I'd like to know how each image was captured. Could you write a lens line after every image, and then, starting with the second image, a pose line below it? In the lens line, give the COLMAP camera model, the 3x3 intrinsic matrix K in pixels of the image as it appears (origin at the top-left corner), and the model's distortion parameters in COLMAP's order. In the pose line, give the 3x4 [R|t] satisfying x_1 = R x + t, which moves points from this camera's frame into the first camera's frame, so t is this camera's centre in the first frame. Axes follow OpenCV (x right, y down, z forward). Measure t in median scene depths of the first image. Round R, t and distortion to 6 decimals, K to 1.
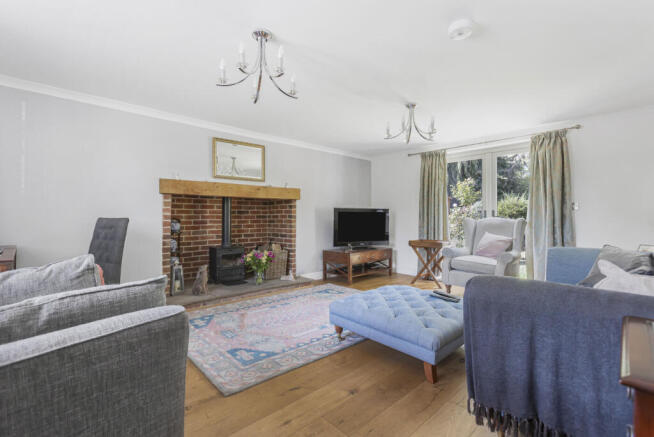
lens RADIAL K [[299.3, 0, 322.7], [0, 299.3, 215.2], [0, 0, 1]] dist [-0.000986, -0.000003]
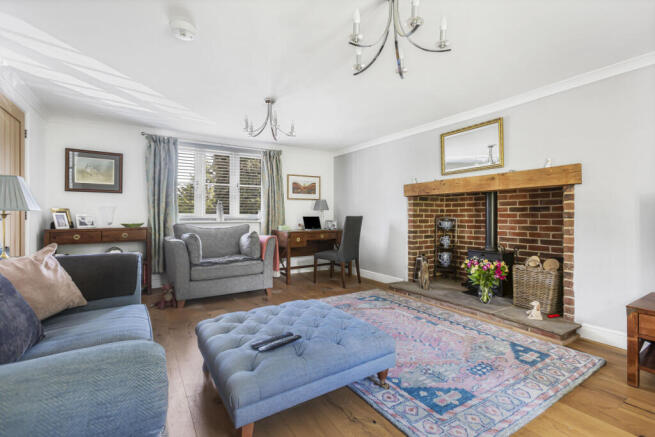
lens RADIAL K [[299.7, 0, 323.2], [0, 299.7, 215.2], [0, 0, 1]] dist [-0.000986, -0.000003]
pose [[-0.179916, -0.000541, -0.983682, 0.586429], [0.005664, 0.999983, -0.001586, 0.003872], [0.983666, -0.005857, -0.179909, 0.692998]]
